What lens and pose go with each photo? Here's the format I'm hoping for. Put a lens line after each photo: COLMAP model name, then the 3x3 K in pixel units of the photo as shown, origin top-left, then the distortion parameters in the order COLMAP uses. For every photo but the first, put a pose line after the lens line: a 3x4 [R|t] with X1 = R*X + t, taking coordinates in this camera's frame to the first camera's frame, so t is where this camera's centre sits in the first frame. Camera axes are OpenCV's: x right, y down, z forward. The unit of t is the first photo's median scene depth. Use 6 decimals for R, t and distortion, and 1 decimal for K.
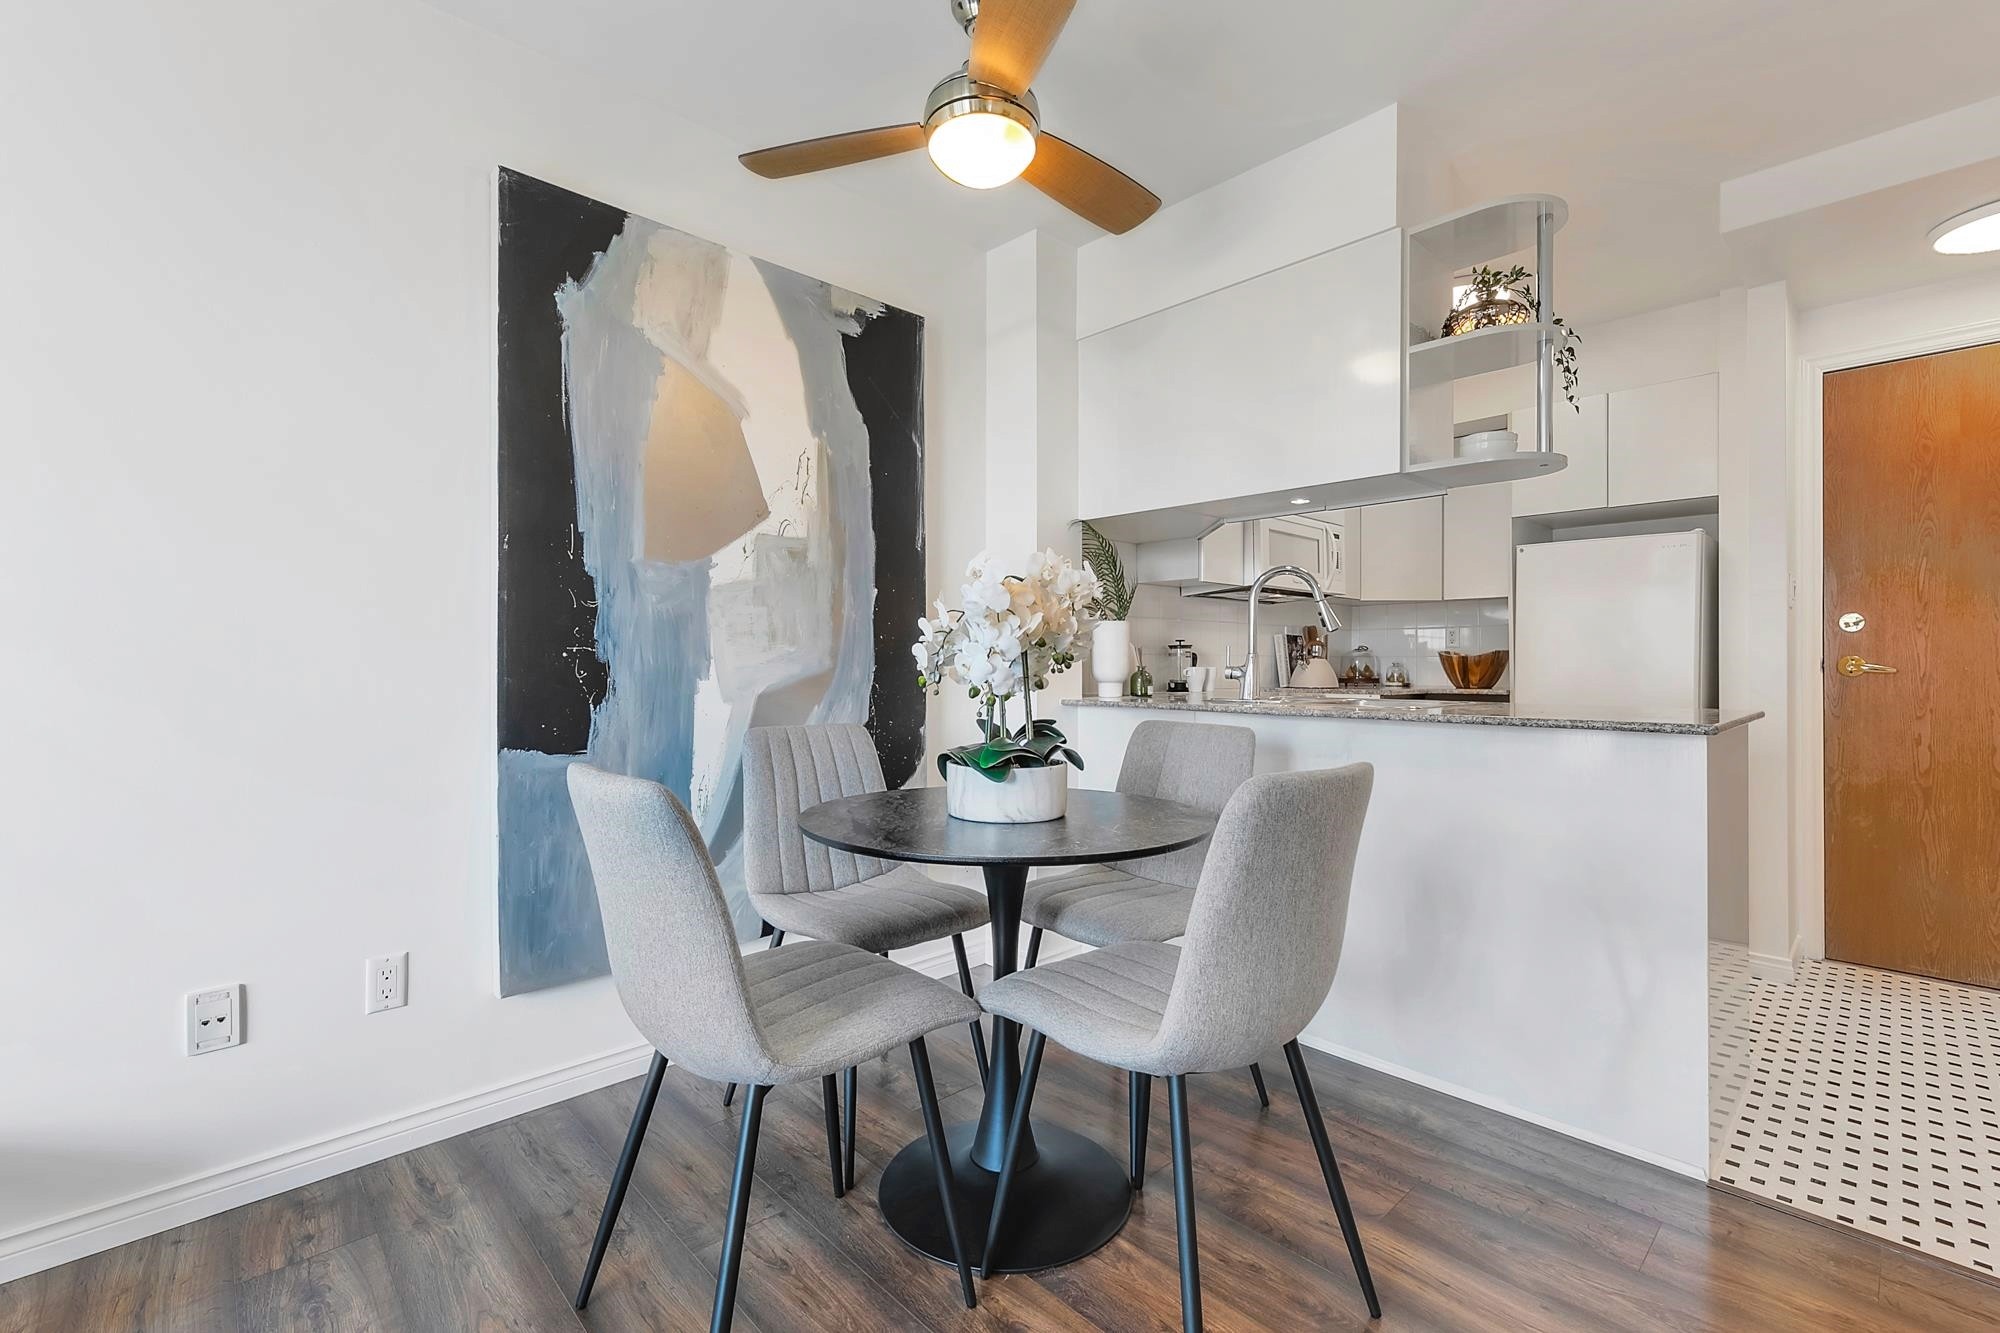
lens RADIAL K [[850.5, 0, 997.9], [0, 850.5, 658.2], [0, 0, 1]] dist [0.002268, -0.000507]
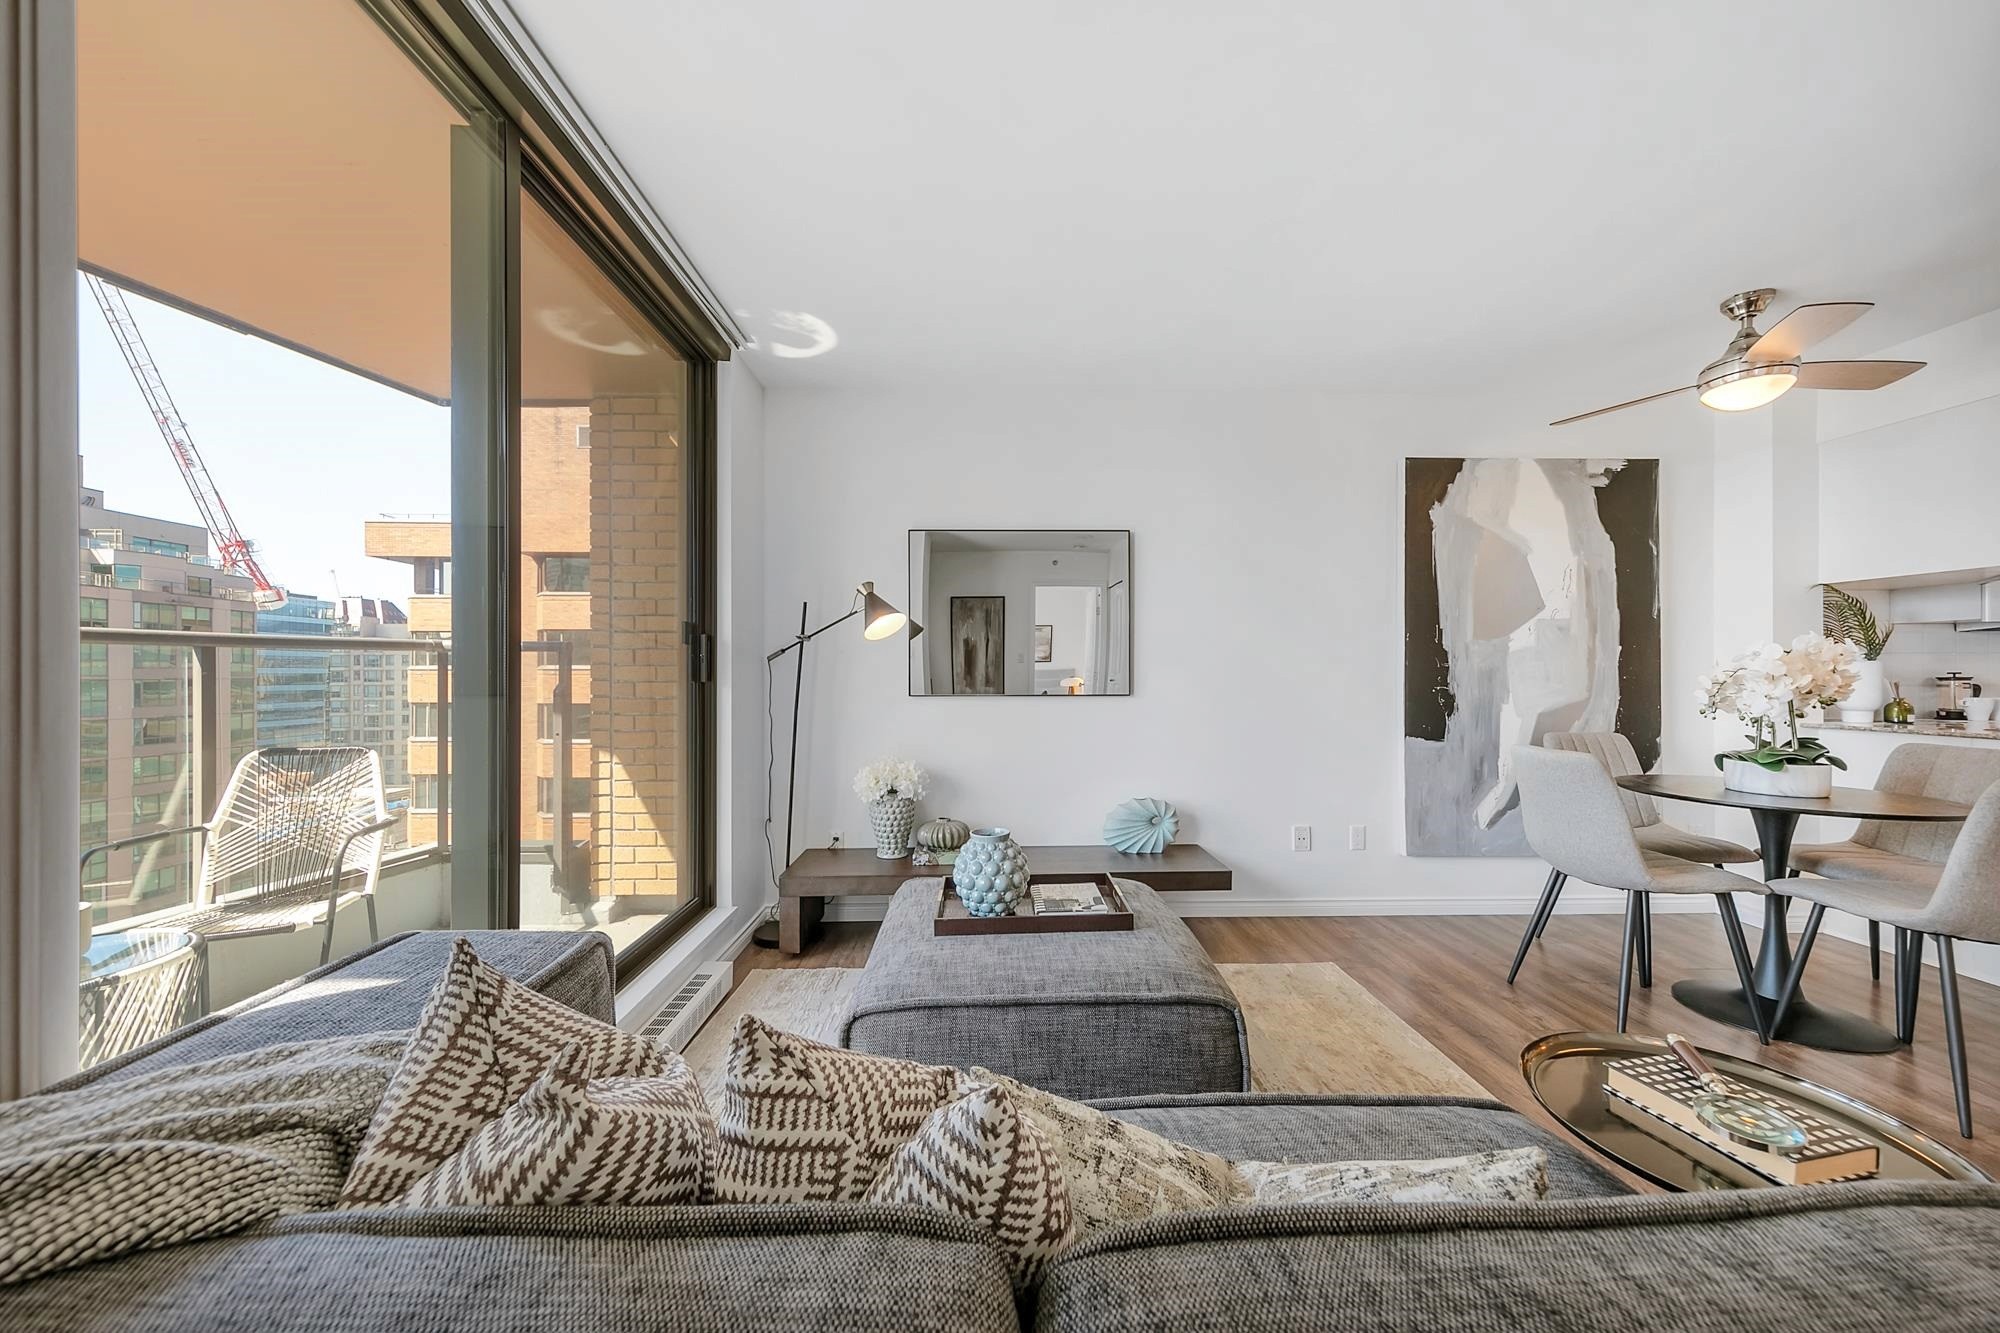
lens RADIAL K [[666.9, 0, 1040.3], [0, 666.9, 673.3], [0, 0, 1]] dist [0.002759, 0.000050]
pose [[0.743191, -0.007126, -0.669041, -0.141460], [0.007112, 0.999971, -0.002751, -0.045205], [0.669041, -0.002714, 0.743221, -0.733103]]
